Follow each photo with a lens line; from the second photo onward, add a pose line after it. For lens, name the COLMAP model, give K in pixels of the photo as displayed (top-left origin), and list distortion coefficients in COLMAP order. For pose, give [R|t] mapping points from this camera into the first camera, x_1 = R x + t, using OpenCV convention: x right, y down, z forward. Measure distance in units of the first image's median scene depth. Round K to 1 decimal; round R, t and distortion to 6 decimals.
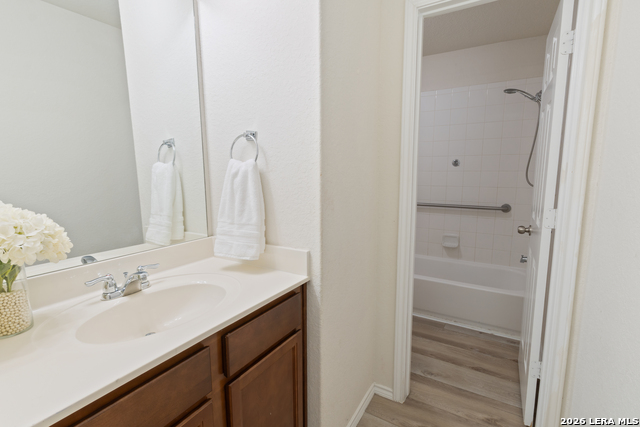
lens RADIAL K [[304.2, 0, 319.6], [0, 304.2, 212.7], [0, 0, 1]] dist [-0.000666, 0.000576]
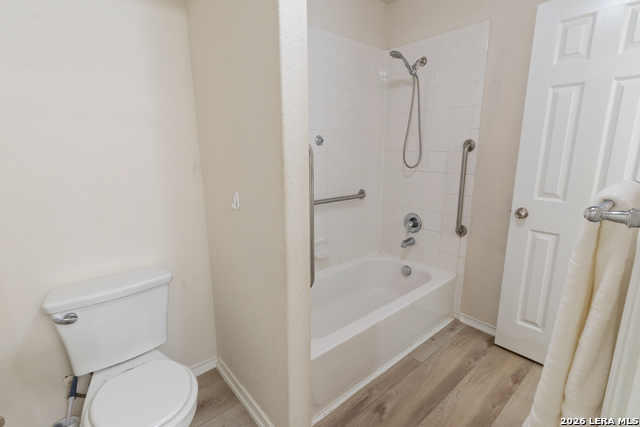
lens RADIAL K [[304.2, 0, 321.1], [0, 304.2, 214.2], [0, 0, 1]] dist [-0.000666, 0.000576]
pose [[0.312401, -0.199868, 0.928686, -0.328717], [0.131518, 0.977301, 0.166089, -0.152864], [-0.940802, 0.070252, 0.331596, 1.042700]]
